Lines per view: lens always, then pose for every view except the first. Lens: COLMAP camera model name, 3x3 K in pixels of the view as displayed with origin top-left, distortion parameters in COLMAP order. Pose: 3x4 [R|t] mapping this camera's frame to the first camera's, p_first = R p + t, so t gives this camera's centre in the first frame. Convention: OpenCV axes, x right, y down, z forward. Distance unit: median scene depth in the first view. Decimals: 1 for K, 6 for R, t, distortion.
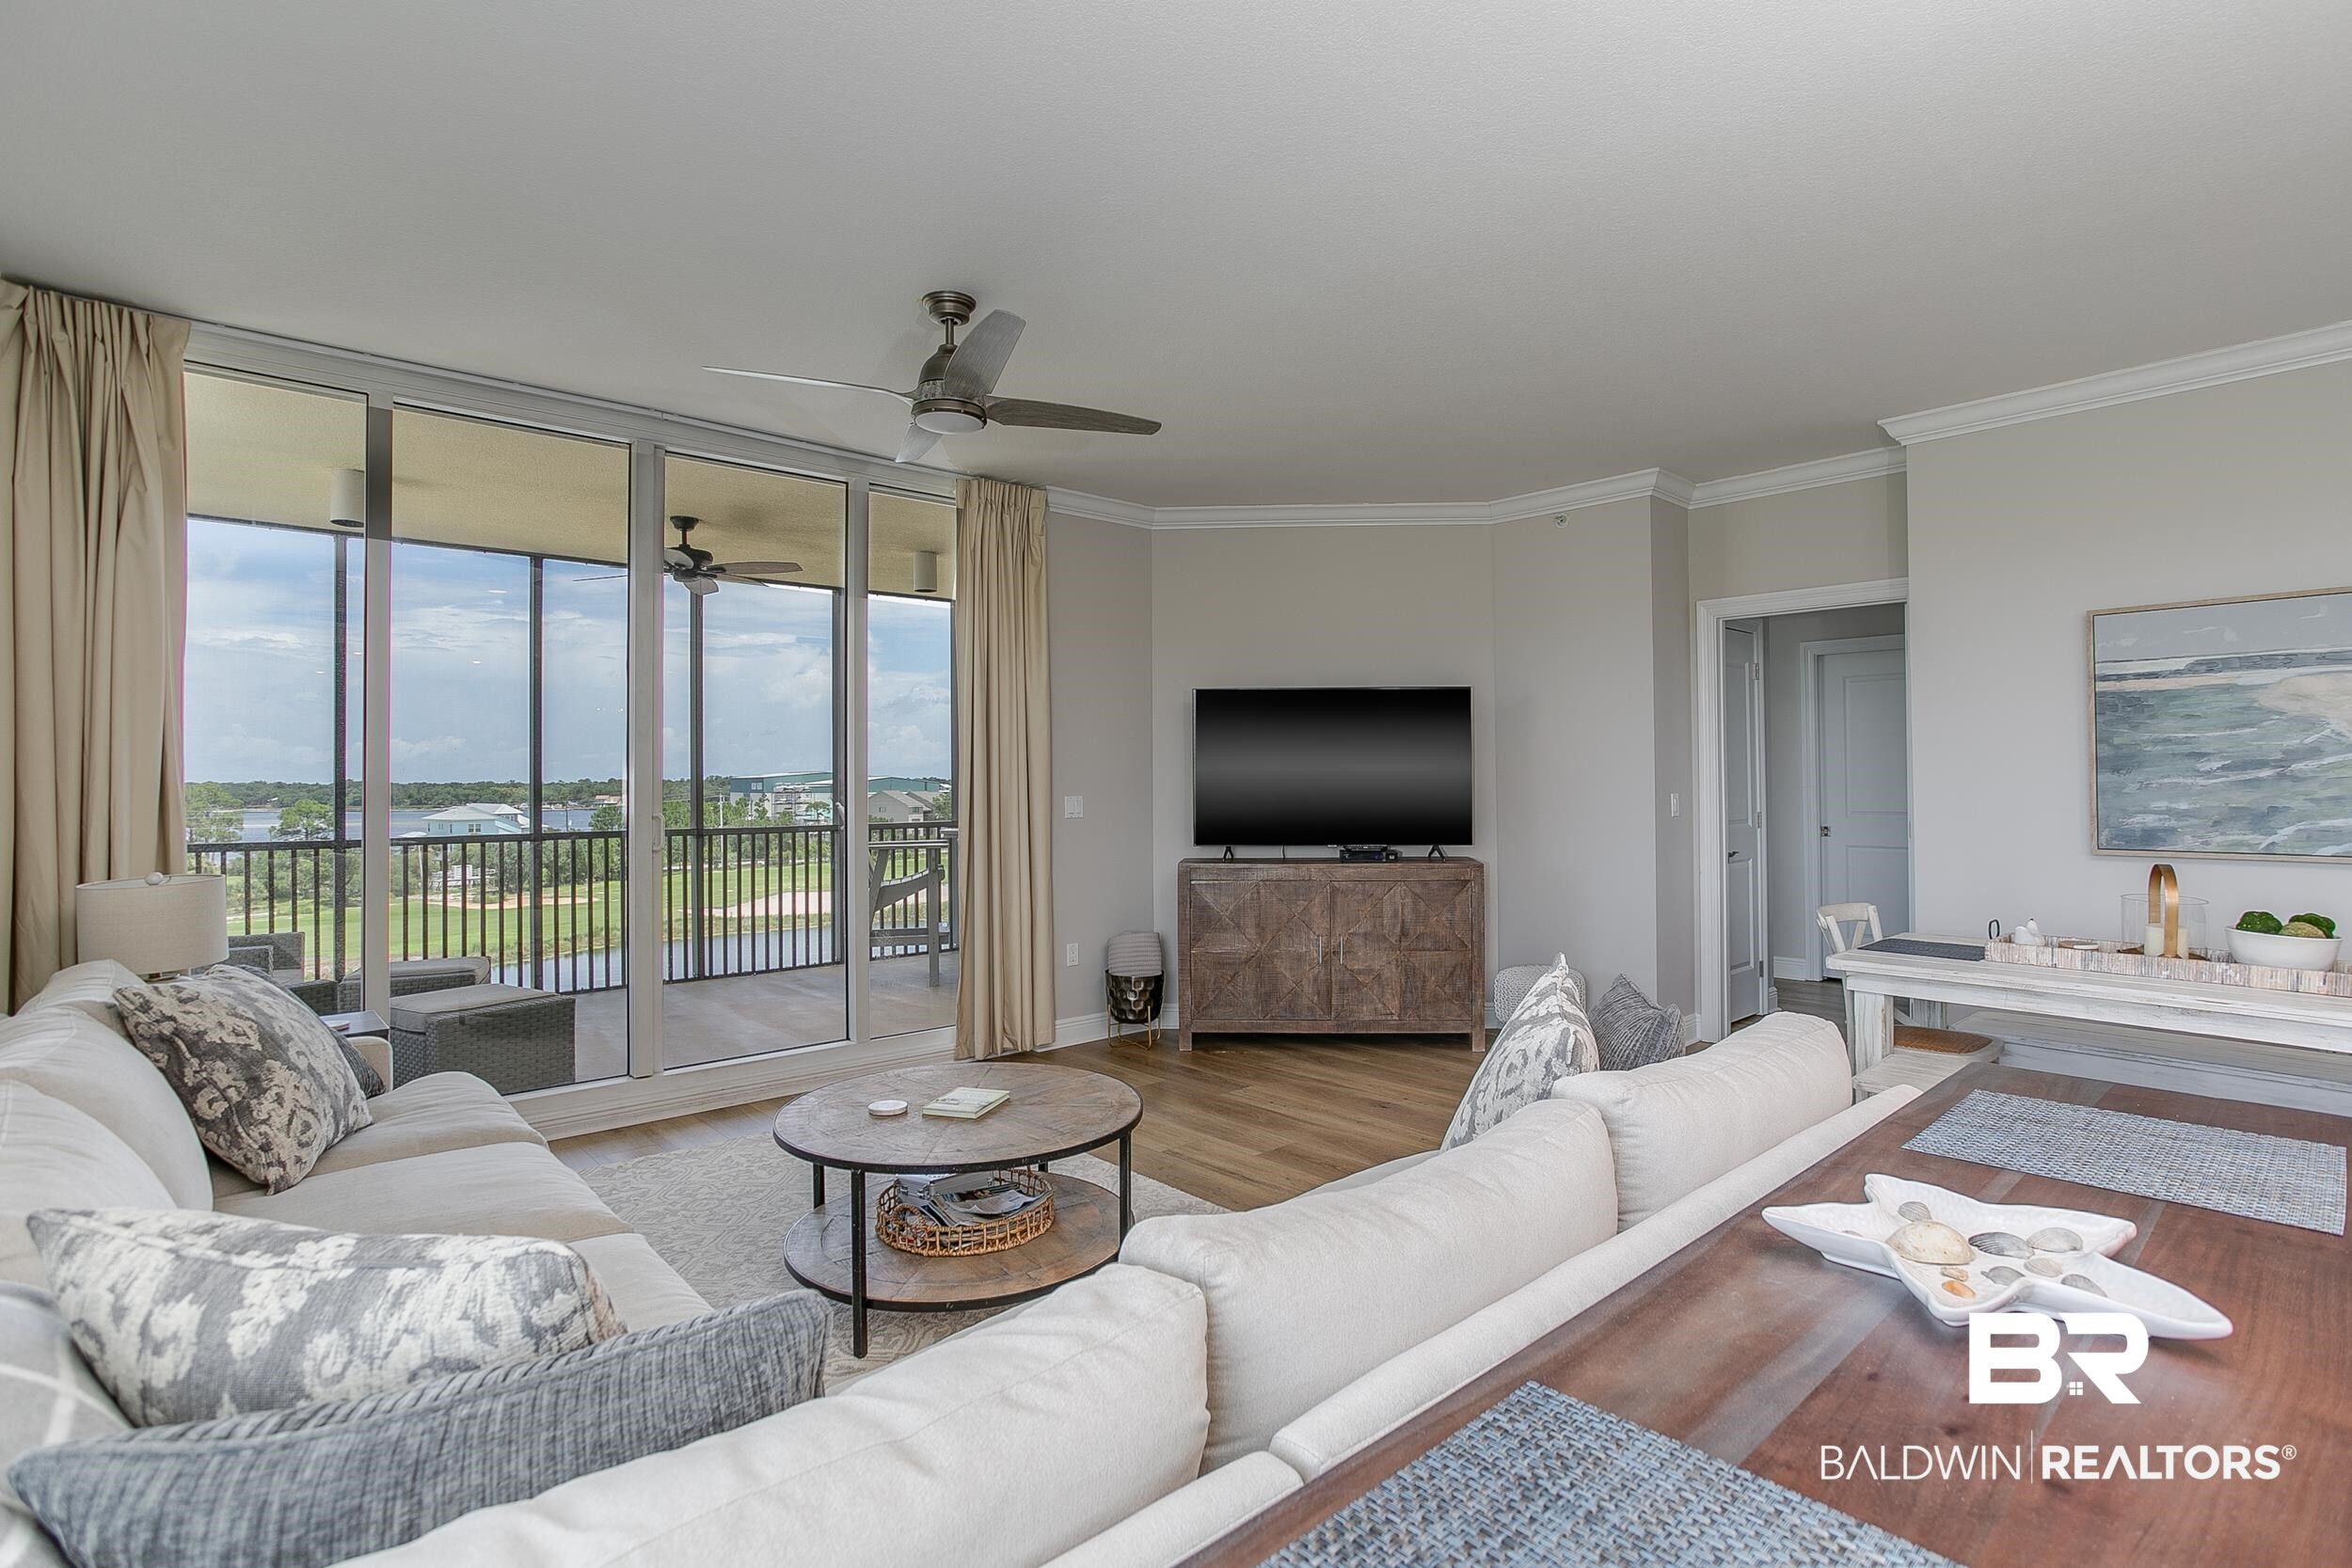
lens RADIAL K [[1140.8, 0, 1176.1], [0, 1140.8, 770.1], [0, 0, 1]] dist [-0.027145, 0.015051]
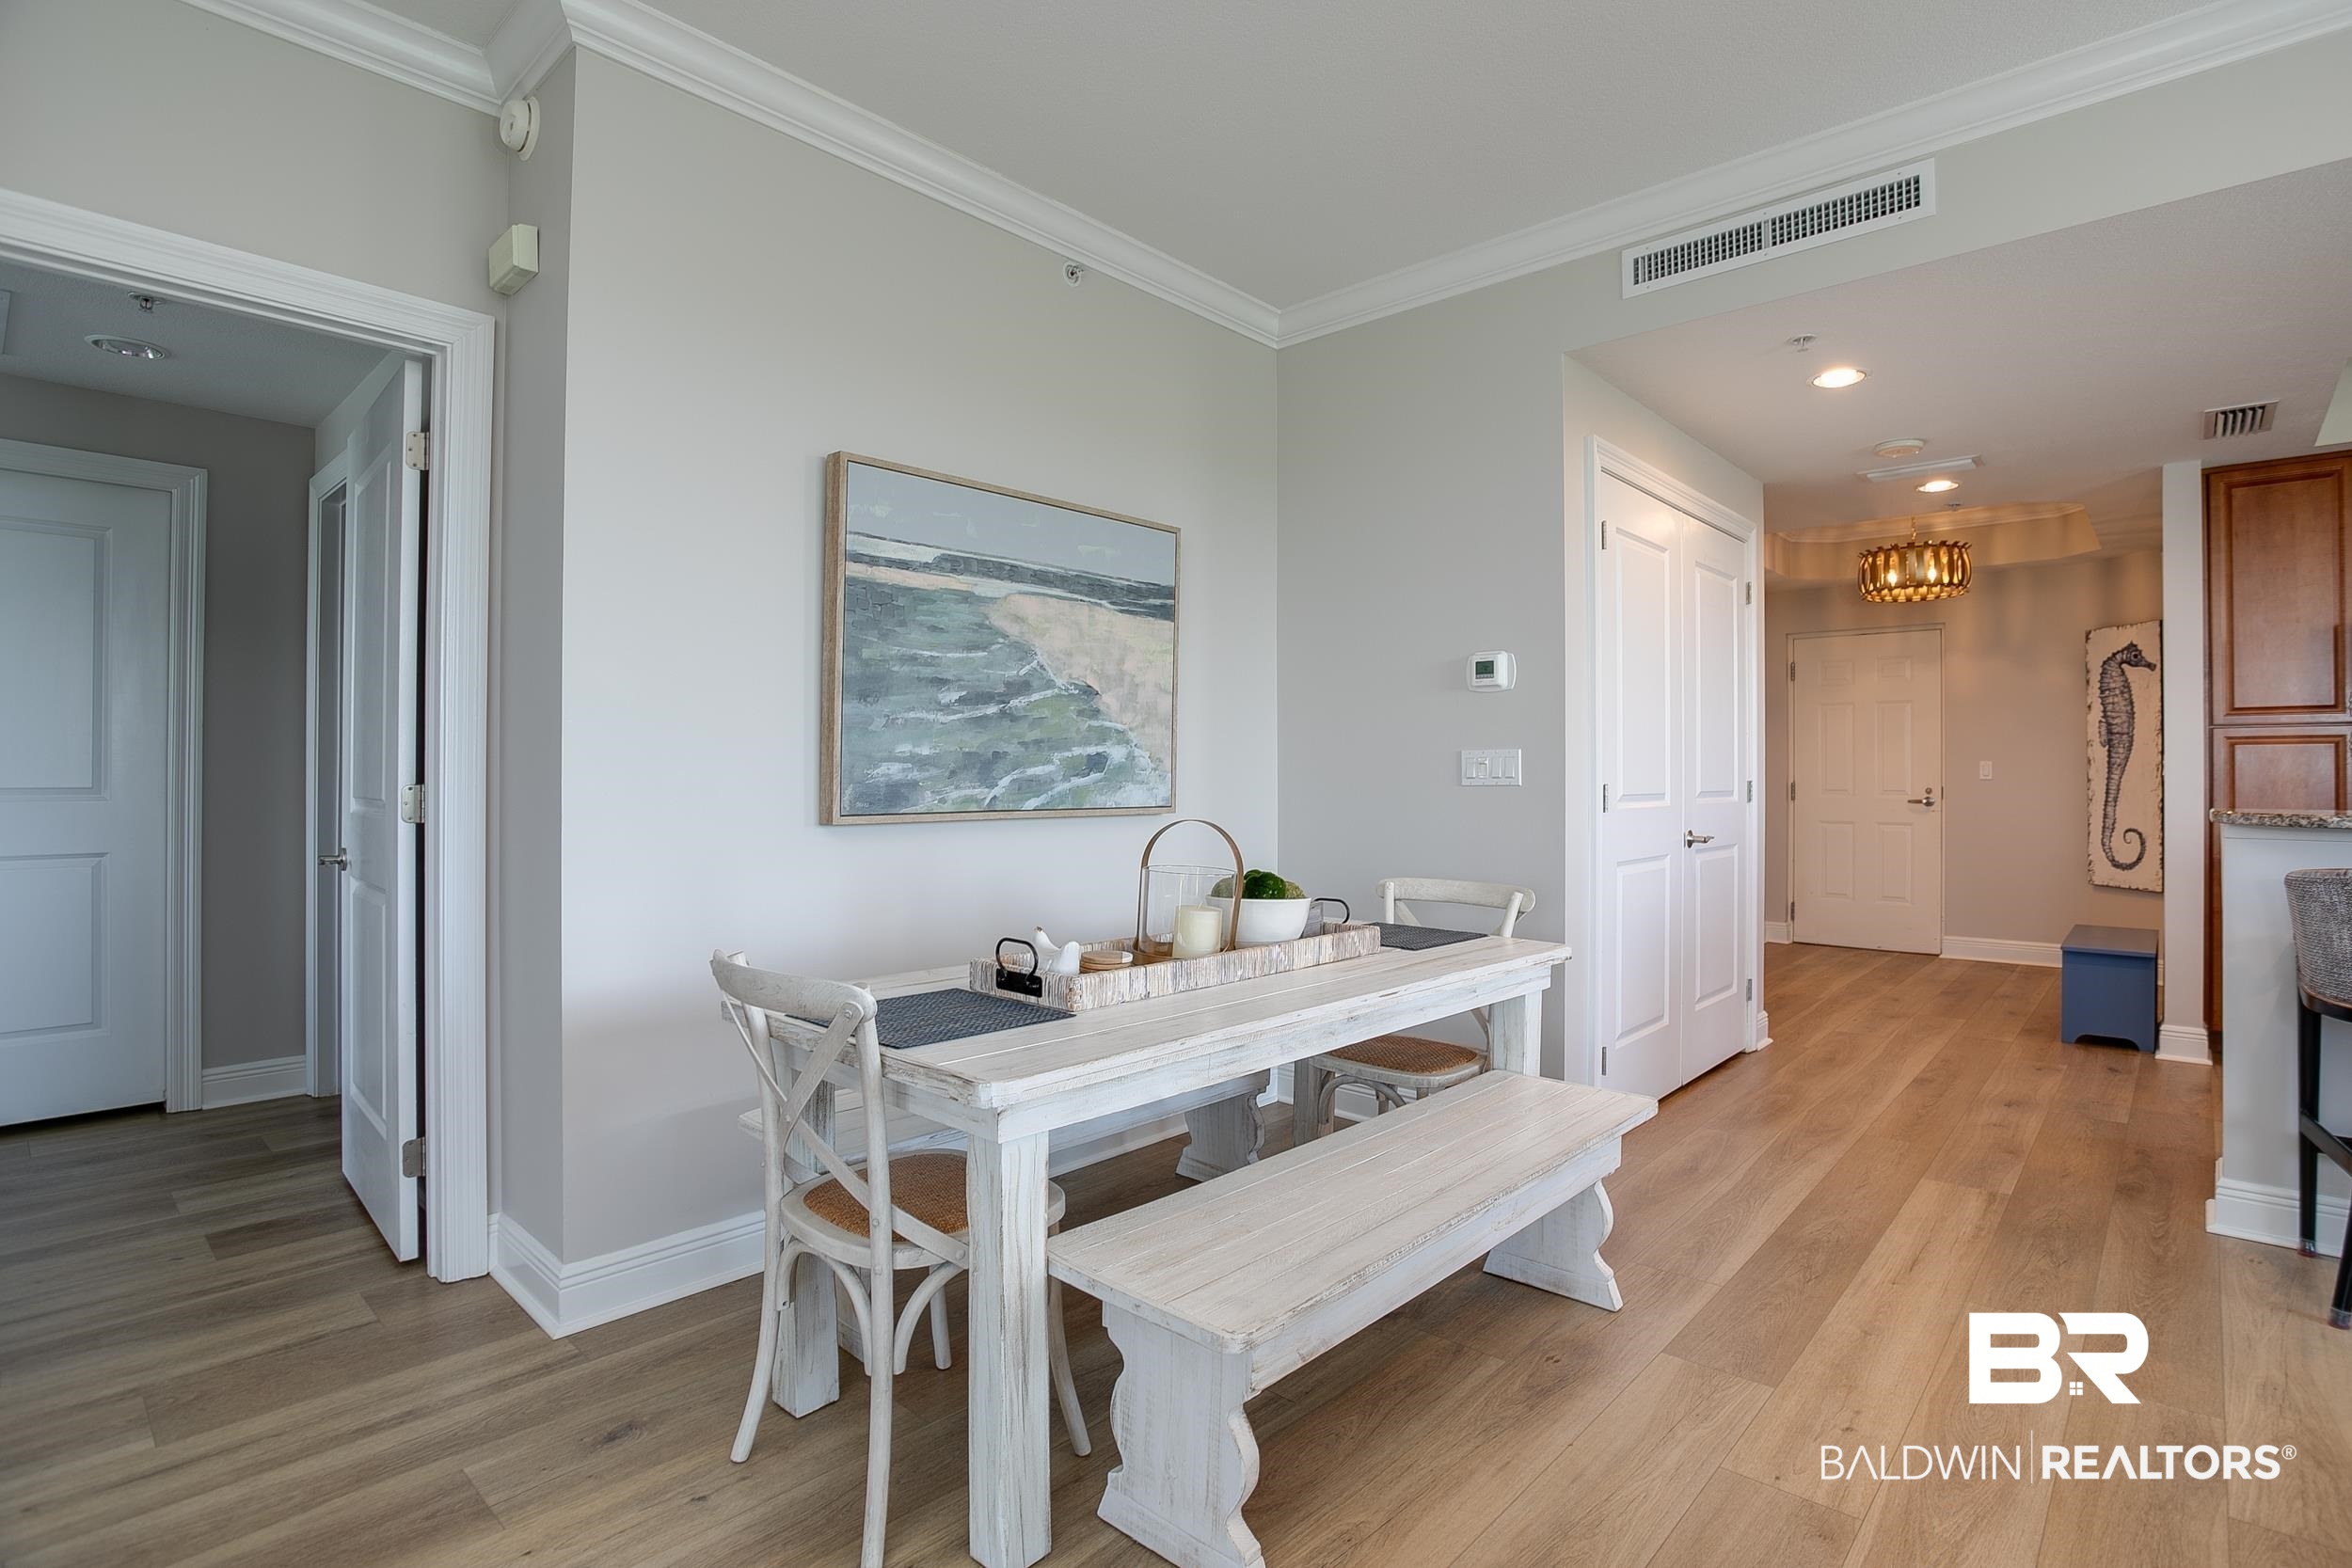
lens RADIAL K [[1145.7, 0, 1212.9], [0, 1145.7, 769.6], [0, 0, 1]] dist [-0.050874, 0.013857]
pose [[-0.110926, 0.010277, 0.993776, 0.143247], [-0.007119, 0.999913, -0.011135, 0.051732], [-0.993803, -0.008310, -0.110843, 0.911516]]
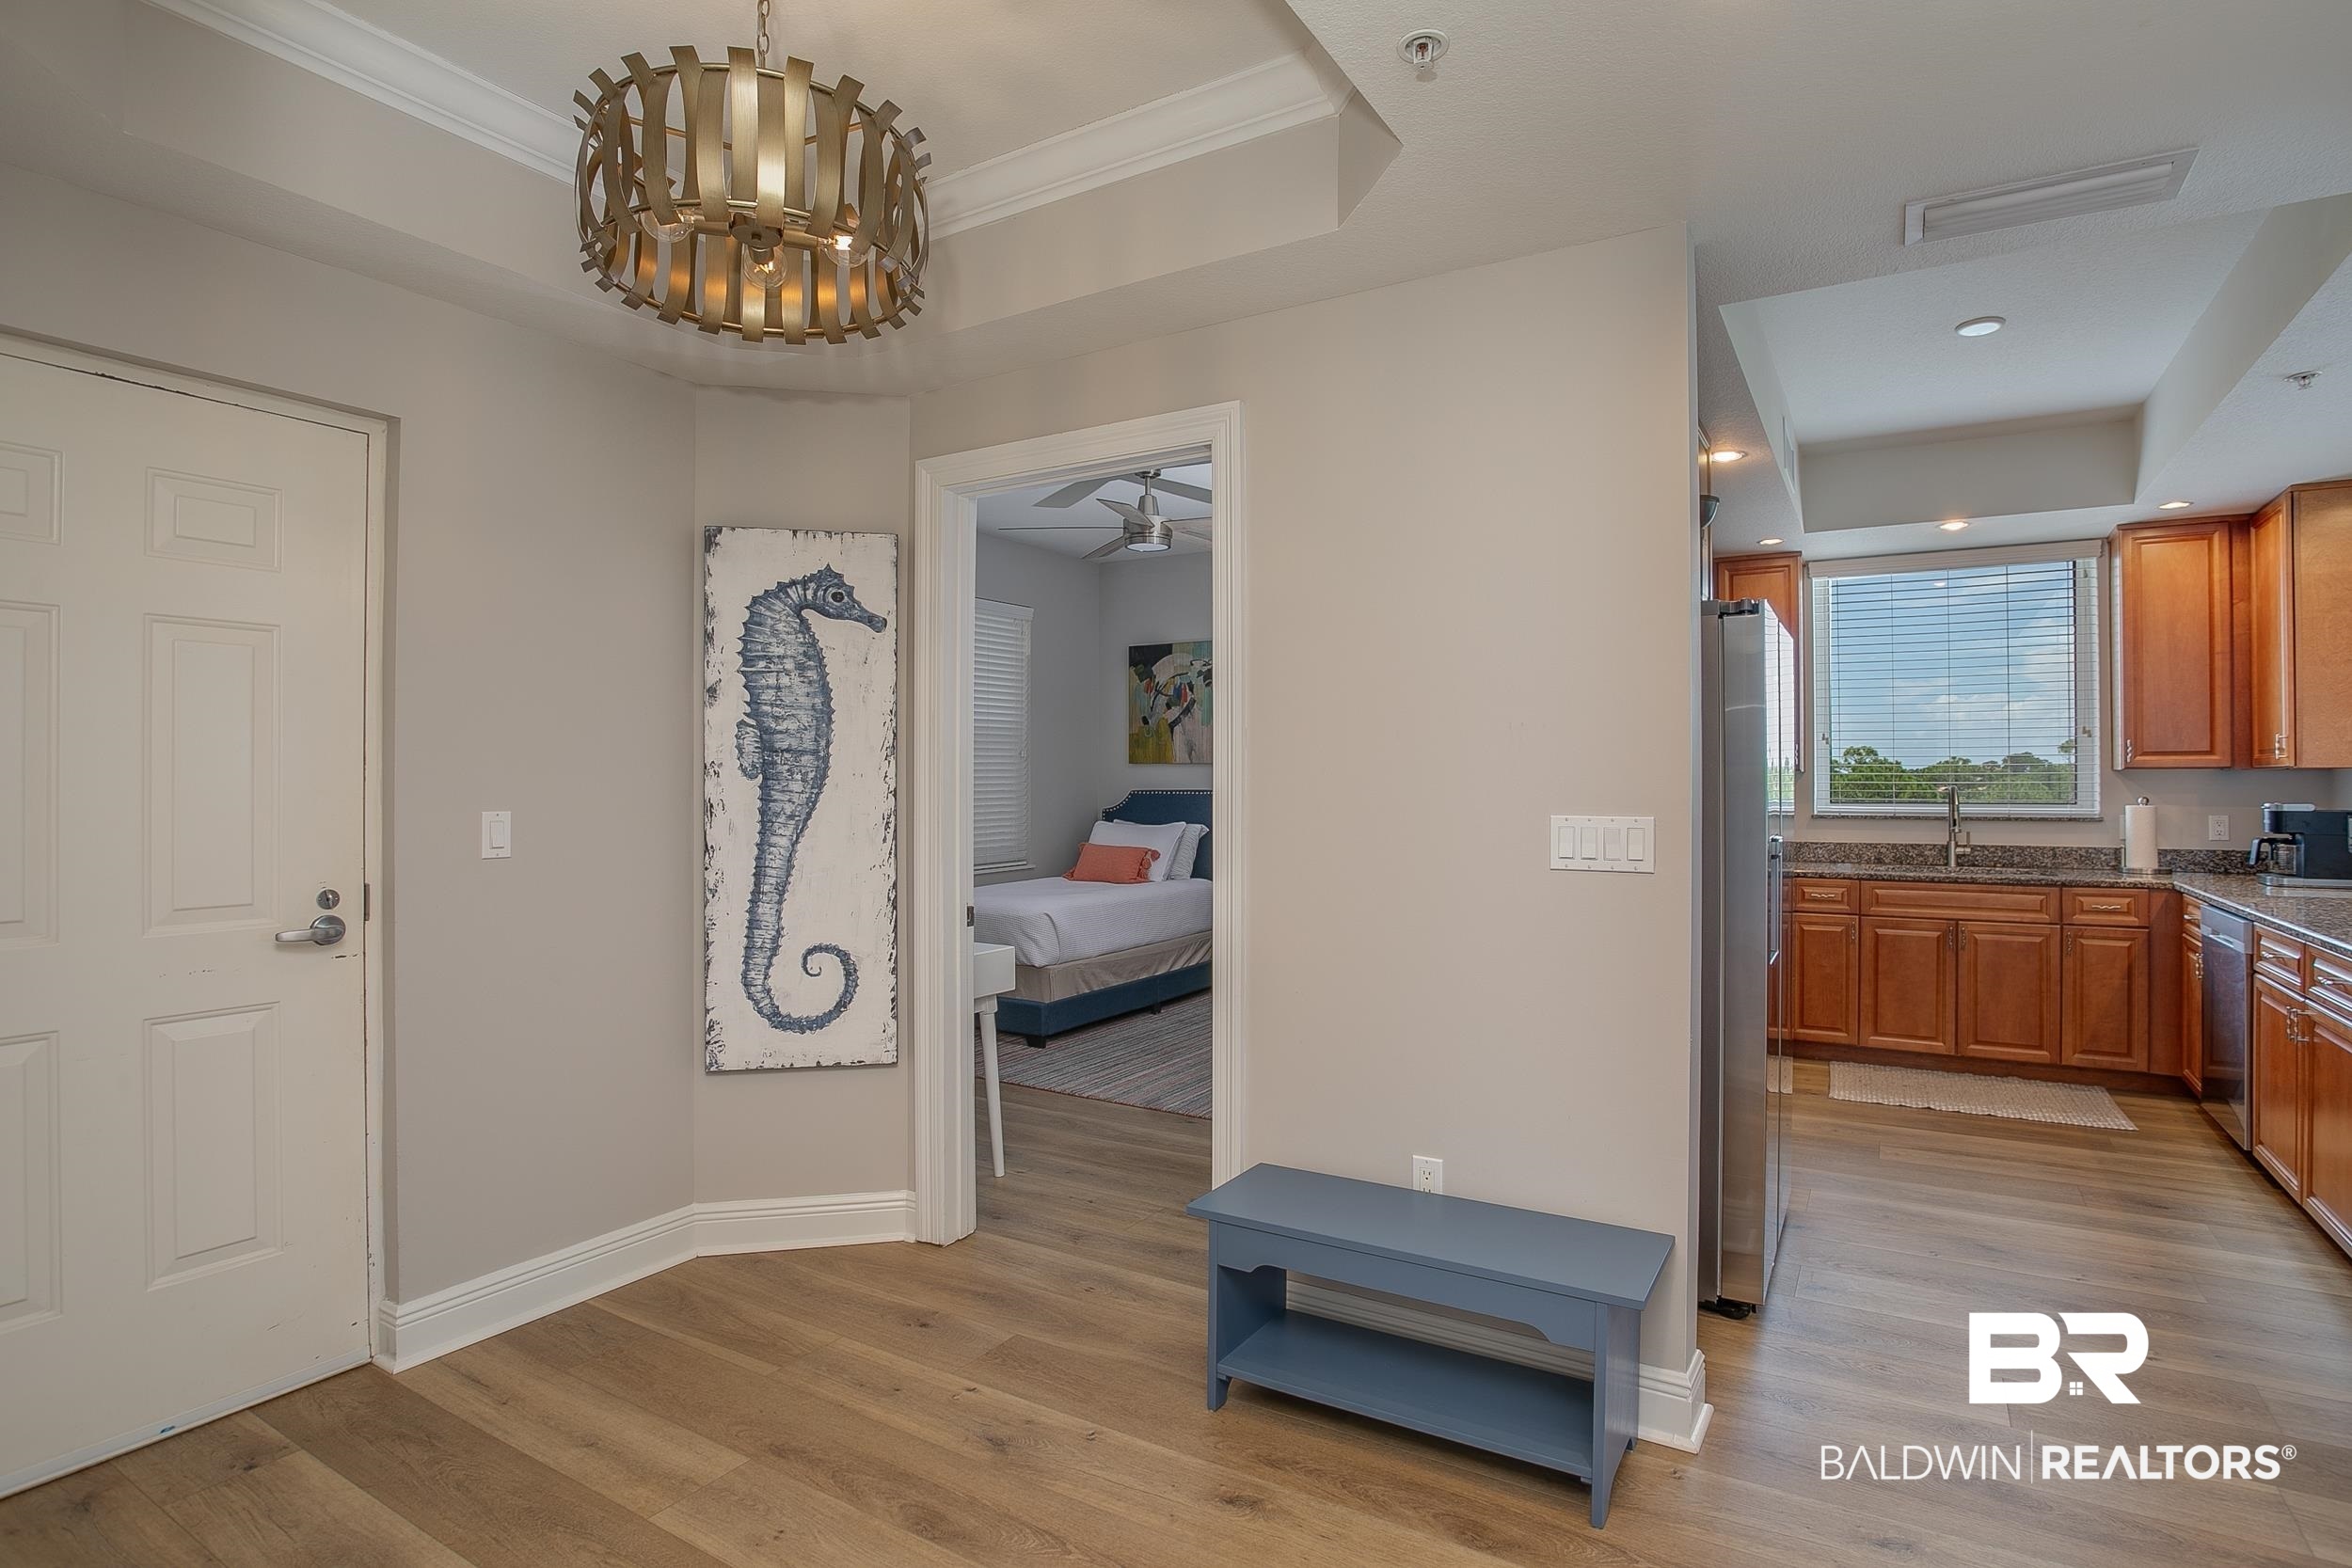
lens RADIAL K [[1145.7, 0, 1178.3], [0, 1145.7, 774.0], [0, 0, 1]] dist [-0.050874, 0.013857]
pose [[-0.961556, 0.005225, -0.274558, 1.623647], [0.009232, 0.999869, -0.013304, -0.001217], [0.274452, -0.015327, -0.961479, 0.240557]]
